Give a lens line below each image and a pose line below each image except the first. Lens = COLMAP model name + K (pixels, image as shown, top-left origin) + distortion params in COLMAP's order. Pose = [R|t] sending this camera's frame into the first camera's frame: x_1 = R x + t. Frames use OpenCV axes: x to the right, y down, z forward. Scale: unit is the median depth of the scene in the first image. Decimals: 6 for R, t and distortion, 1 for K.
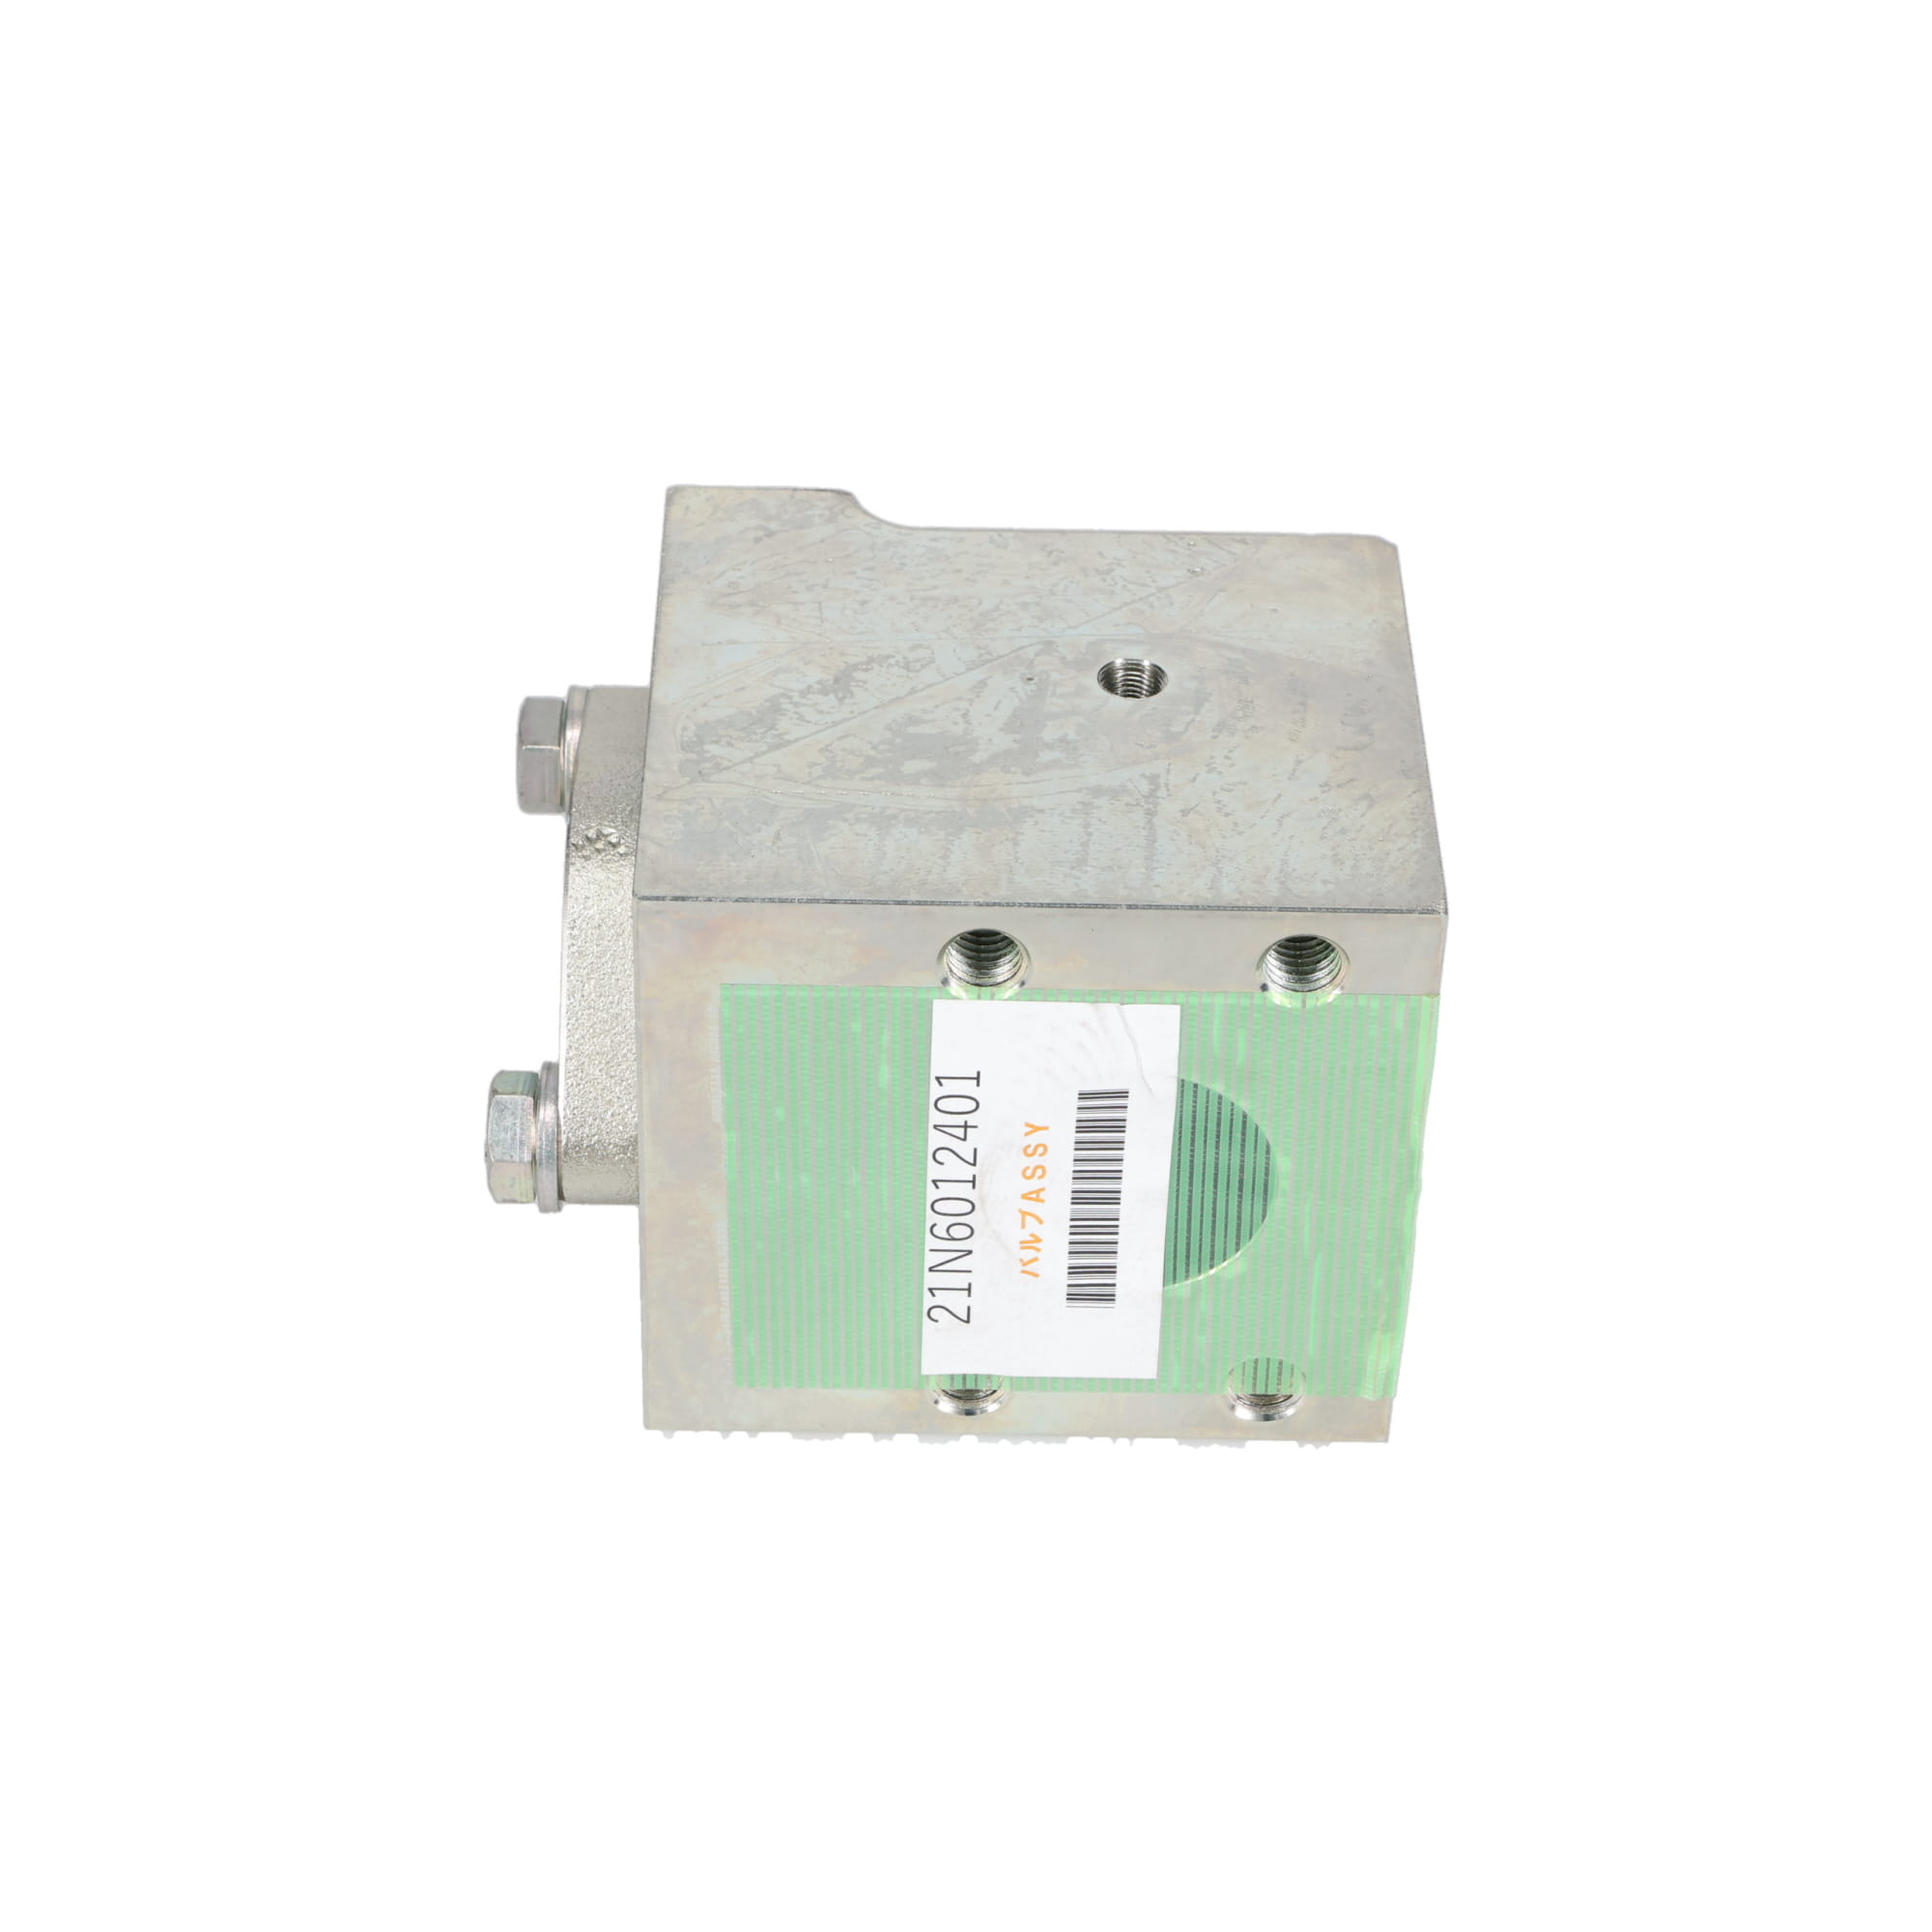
lens RADIAL K [[4503.7, 0, 966.0], [0, 4503.7, 966.0], [0, 0, 1]] dist [0.071572, 0.028890]
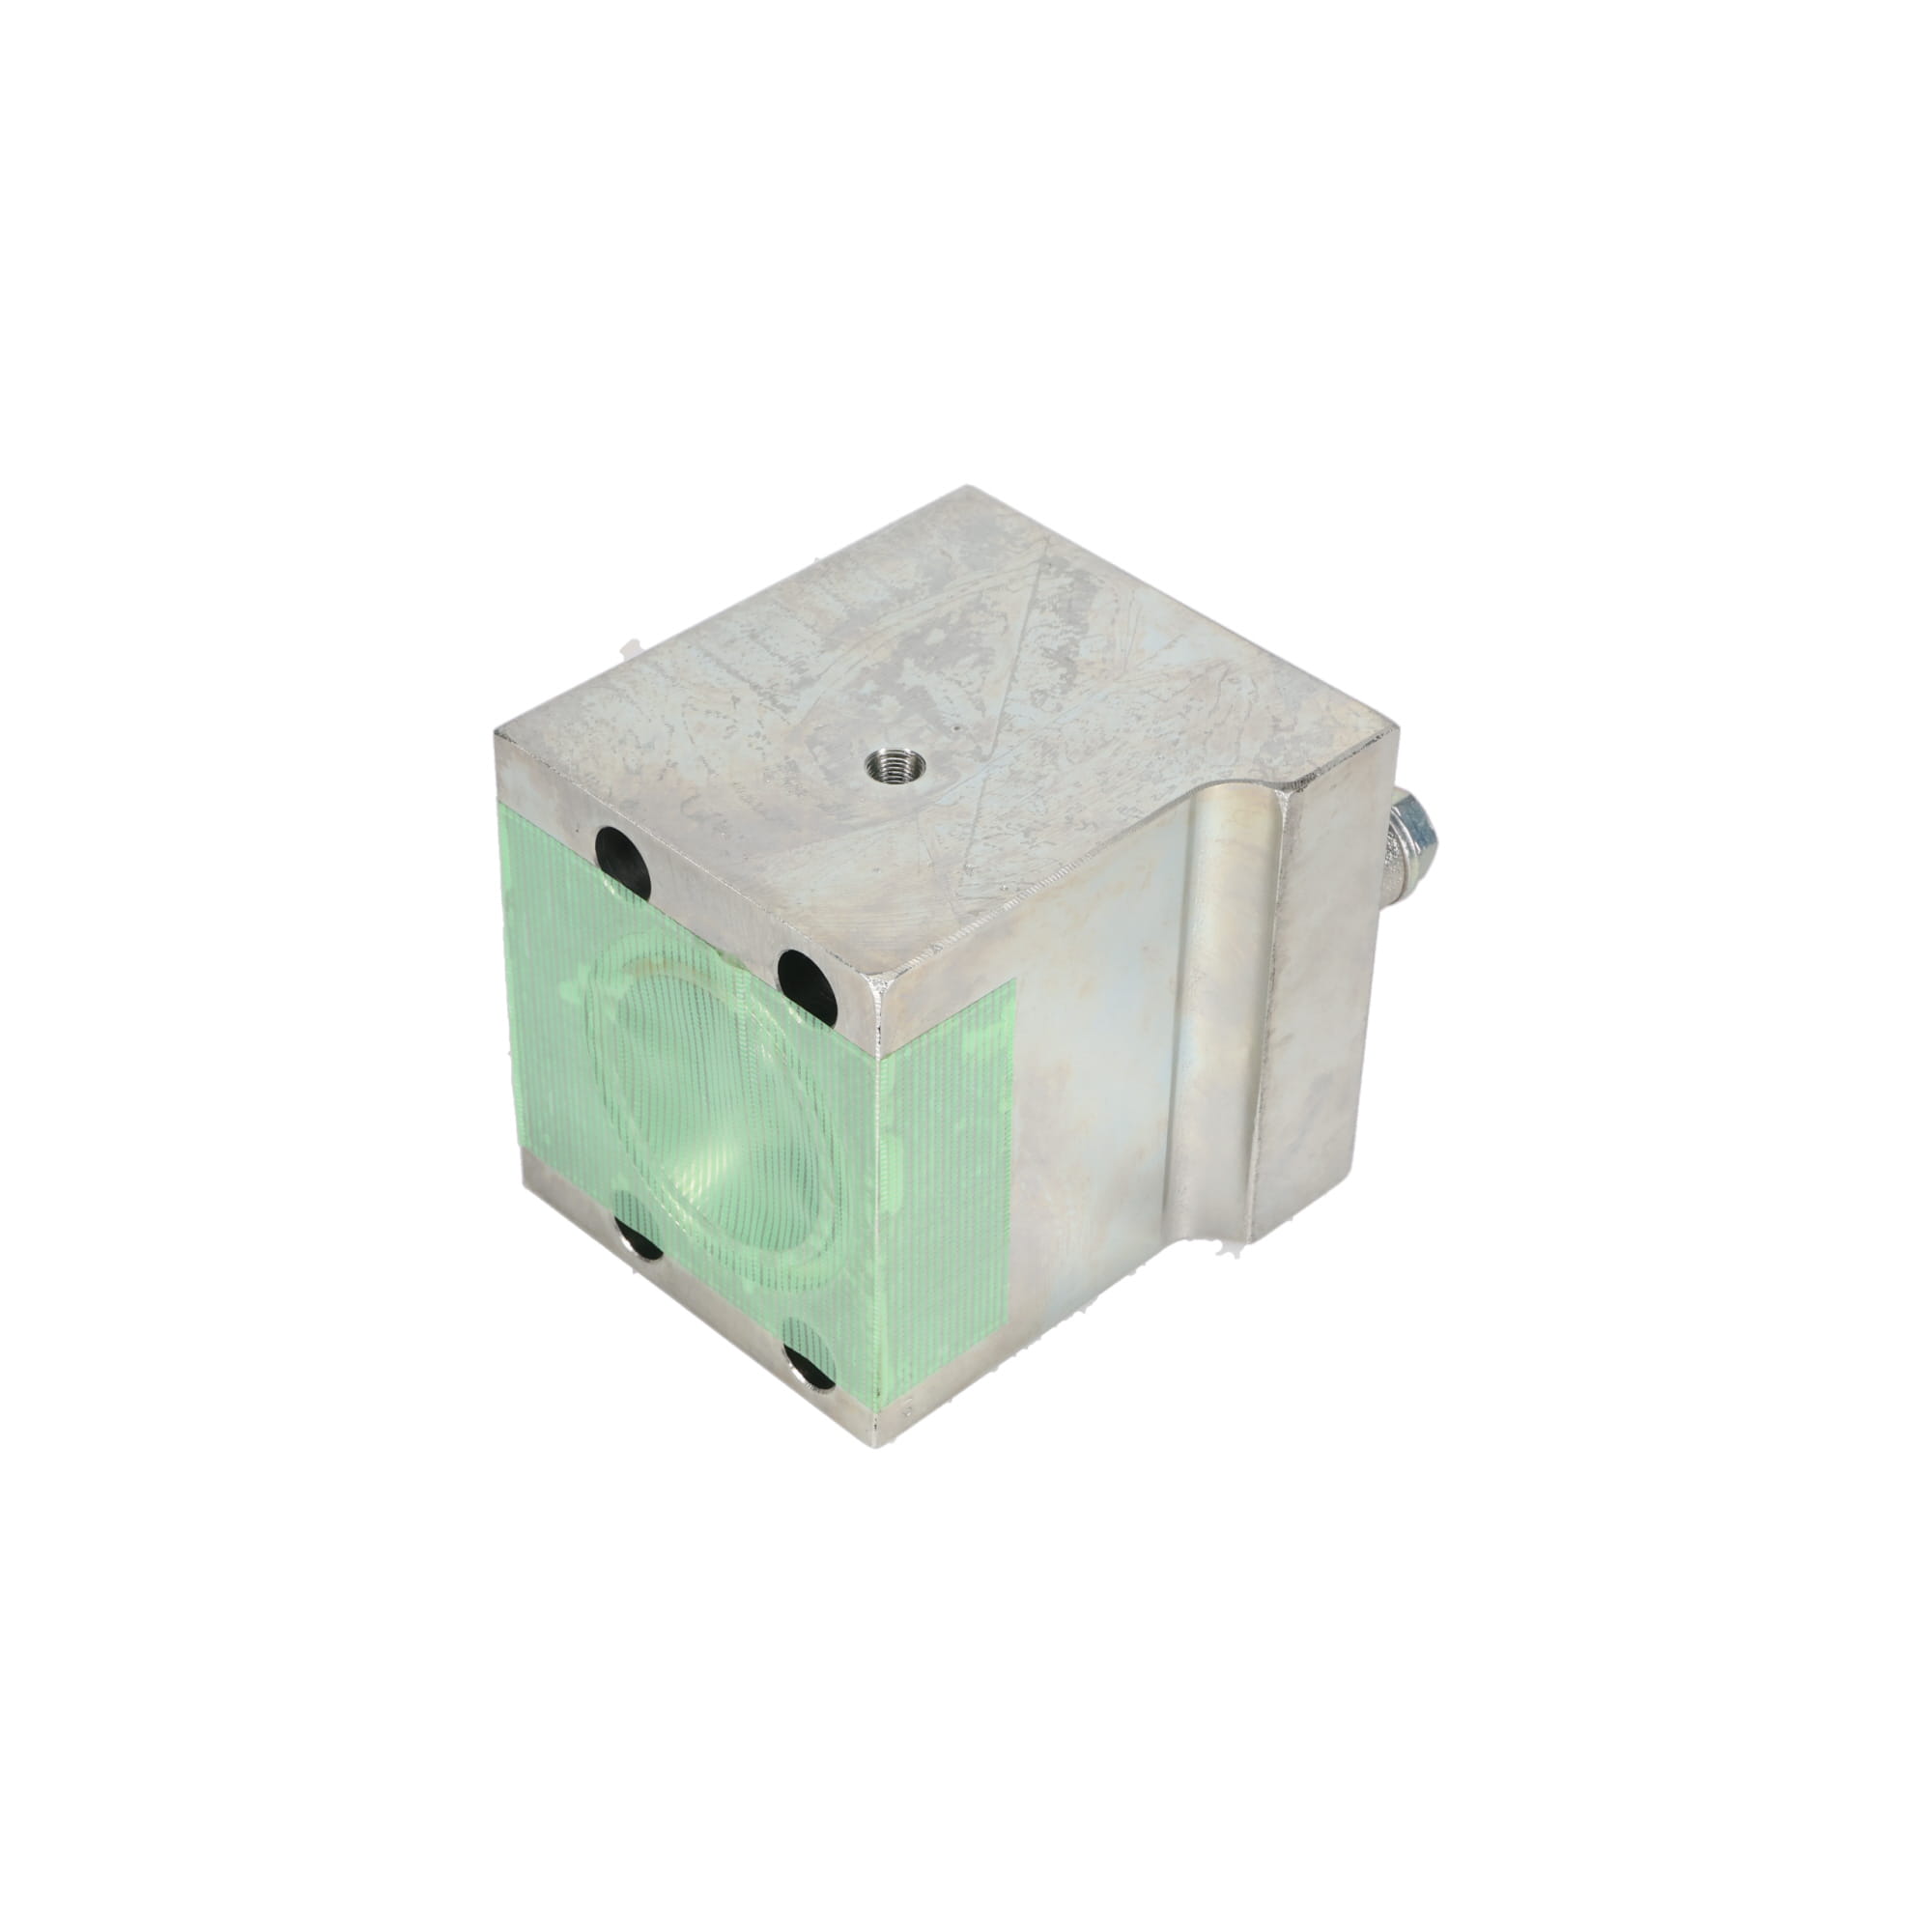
lens RADIAL K [[3883.1, 0, 926.0], [0, 3883.1, 963.0], [0, 0, 1]] dist [0.035302, 0.057244]
pose [[-0.716006, 0.413266, -0.562625, 0.608825], [-0.464525, 0.319563, 0.825891, -0.868820], [0.521106, 0.852696, -0.036837, 1.096782]]
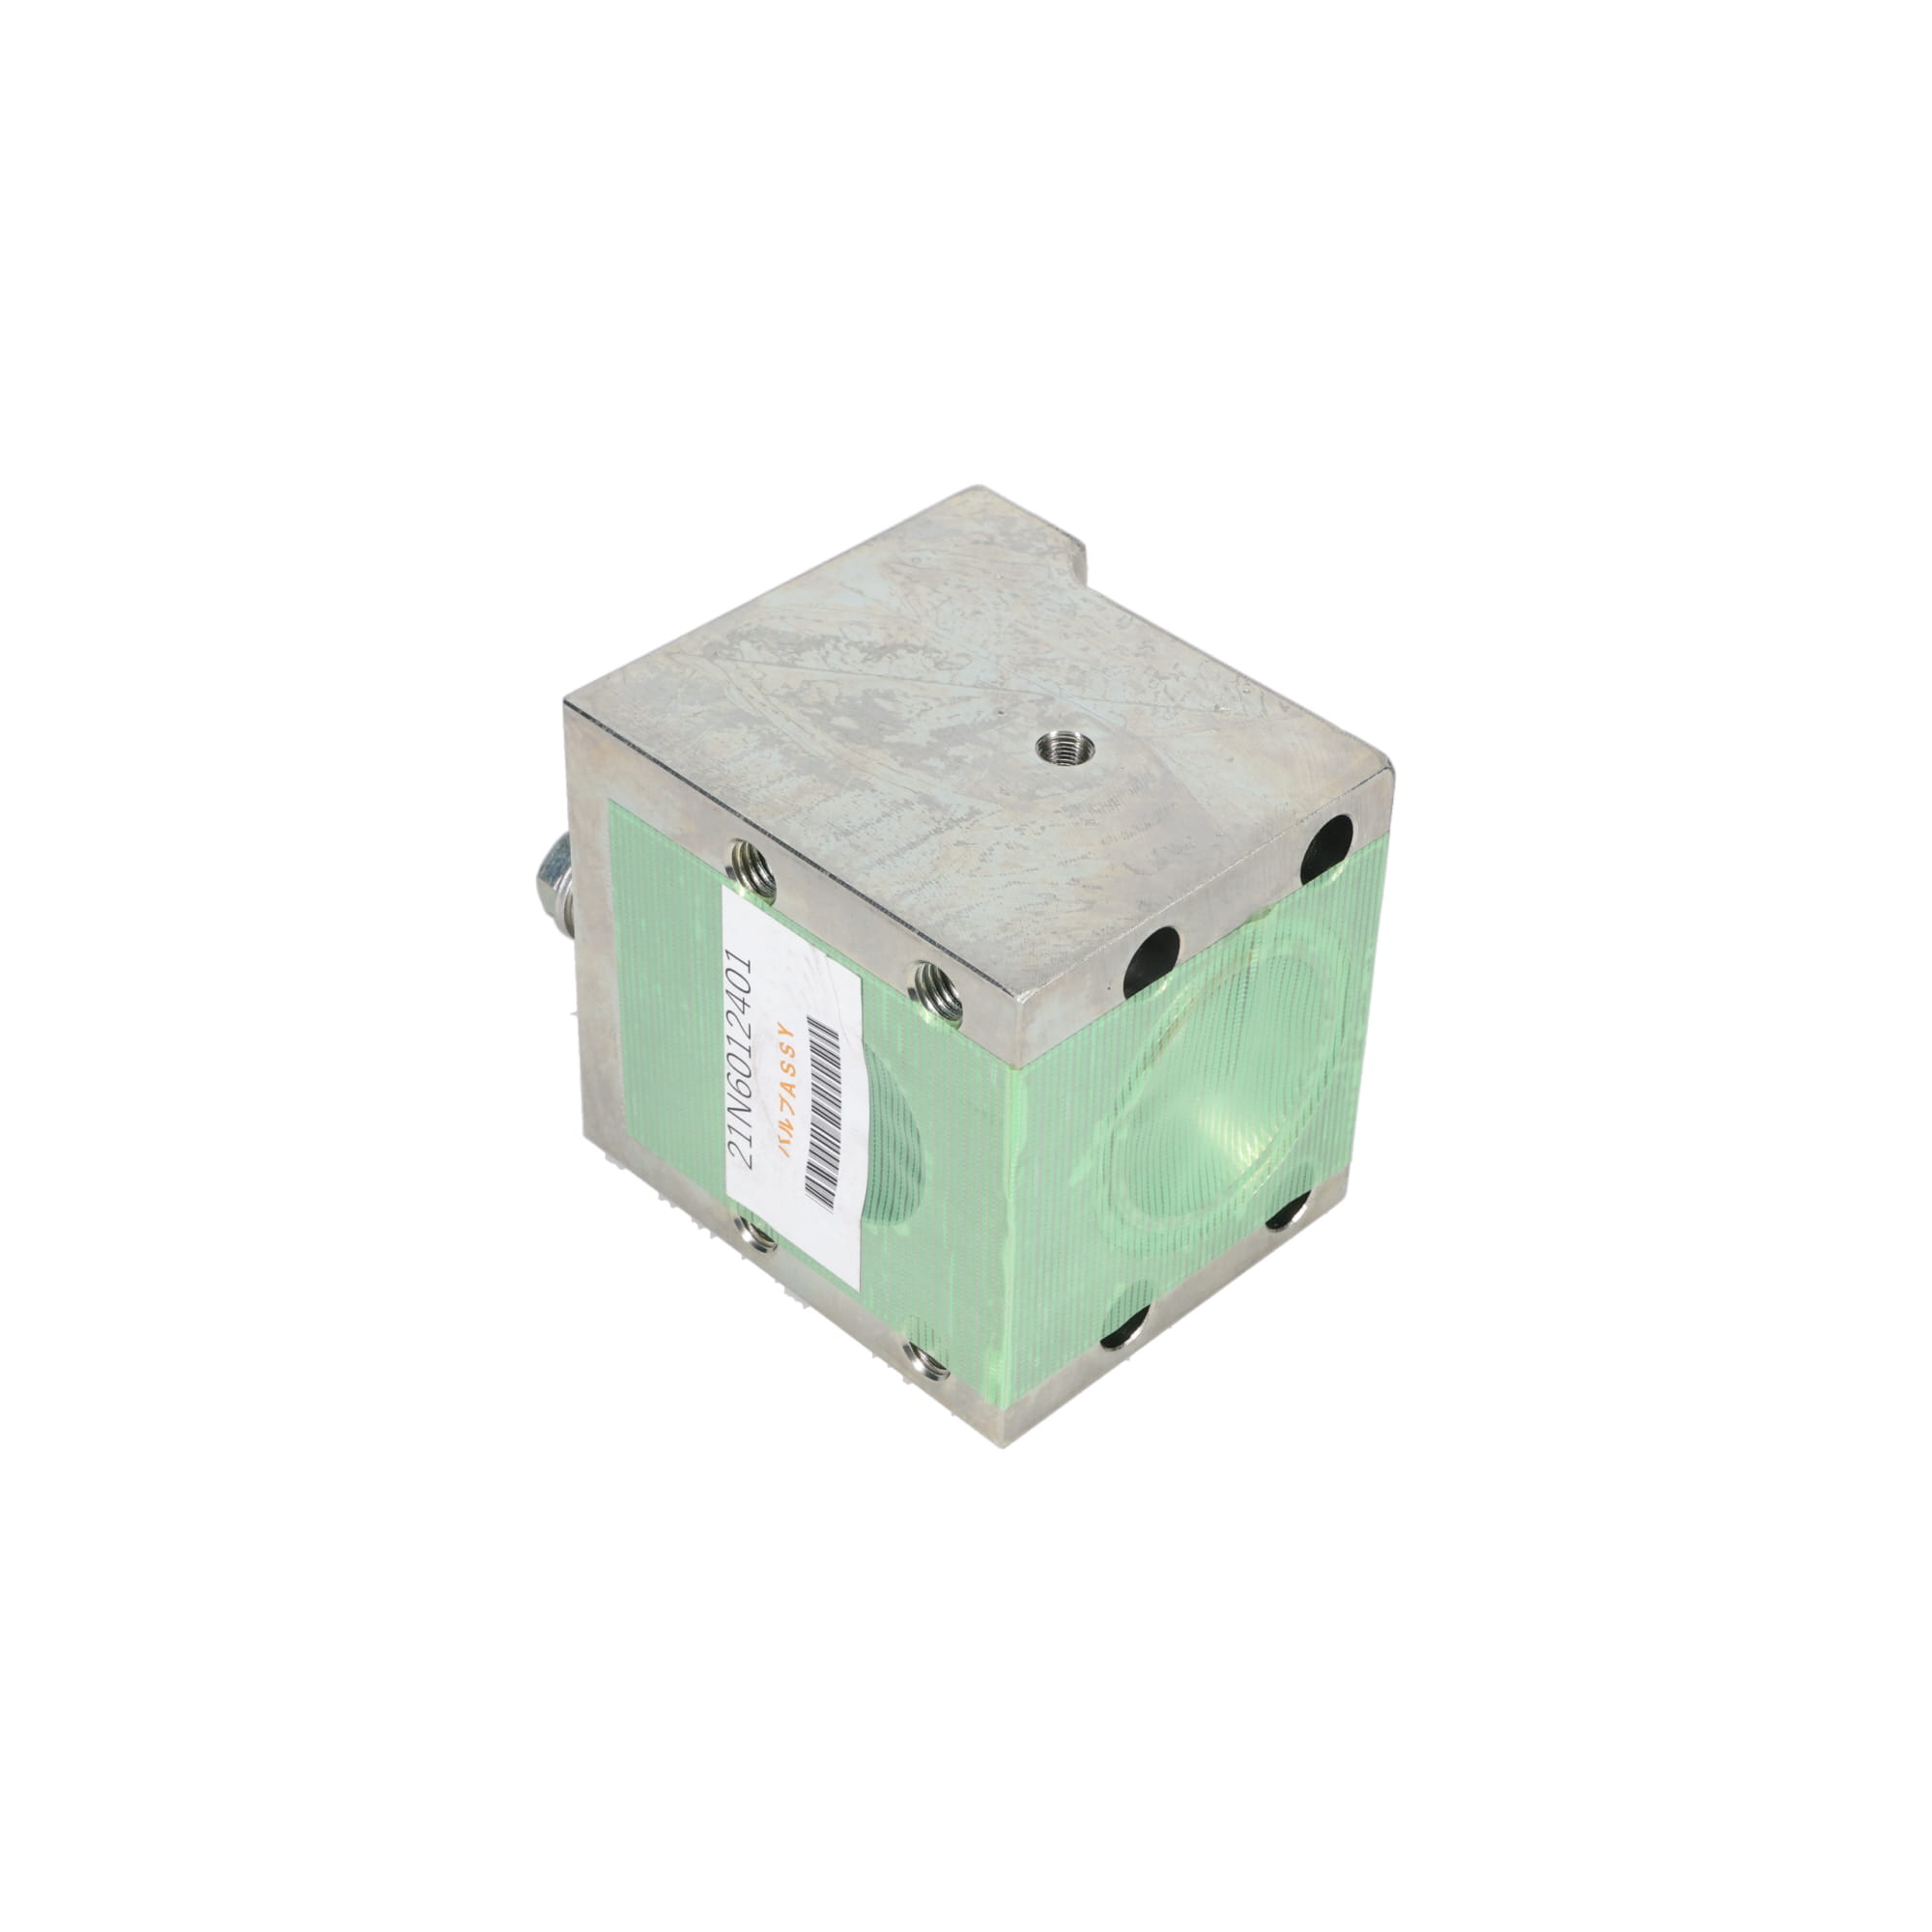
lens RADIAL K [[3774.1, 0, 916.5], [0, 3774.1, 963.9], [0, 0, 1]] dist [0.036364, 0.014944]
pose [[0.699334, 0.445080, -0.559318, 0.593475], [-0.451010, 0.881818, 0.137798, -0.134180], [0.554547, 0.155891, 0.817420, 0.184770]]
